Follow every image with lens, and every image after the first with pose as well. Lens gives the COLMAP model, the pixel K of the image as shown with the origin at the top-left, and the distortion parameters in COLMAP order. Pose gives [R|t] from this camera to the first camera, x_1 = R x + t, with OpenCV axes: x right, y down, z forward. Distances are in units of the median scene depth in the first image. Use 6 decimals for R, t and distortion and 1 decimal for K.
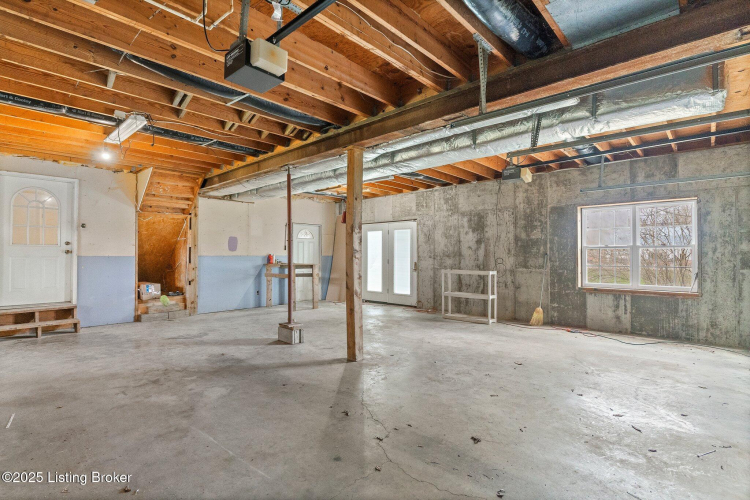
lens RADIAL K [[370.5, 0, 377.5], [0, 370.5, 249.7], [0, 0, 1]] dist [-0.002877, 0.000345]
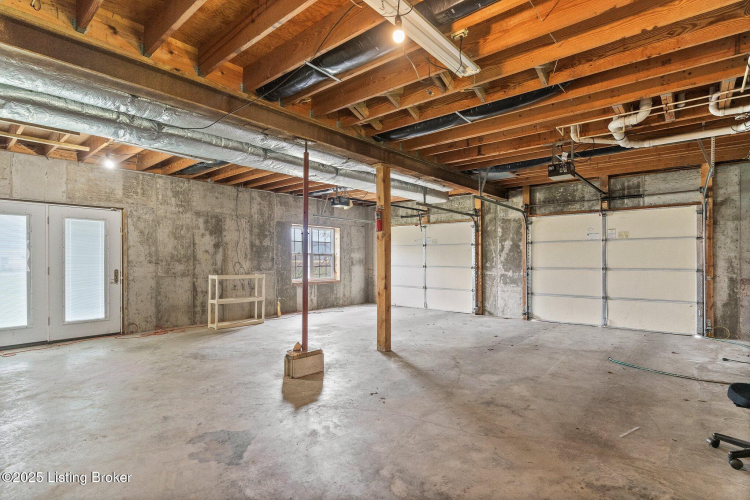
lens RADIAL K [[370.5, 0, 377.9], [0, 370.5, 255.4], [0, 0, 1]] dist [-0.002877, 0.000345]
pose [[-0.033540, 0.009790, 0.999389, -0.724378], [-0.013489, 0.999857, -0.010247, 0.008638], [-0.999346, -0.013825, -0.033403, 0.636102]]
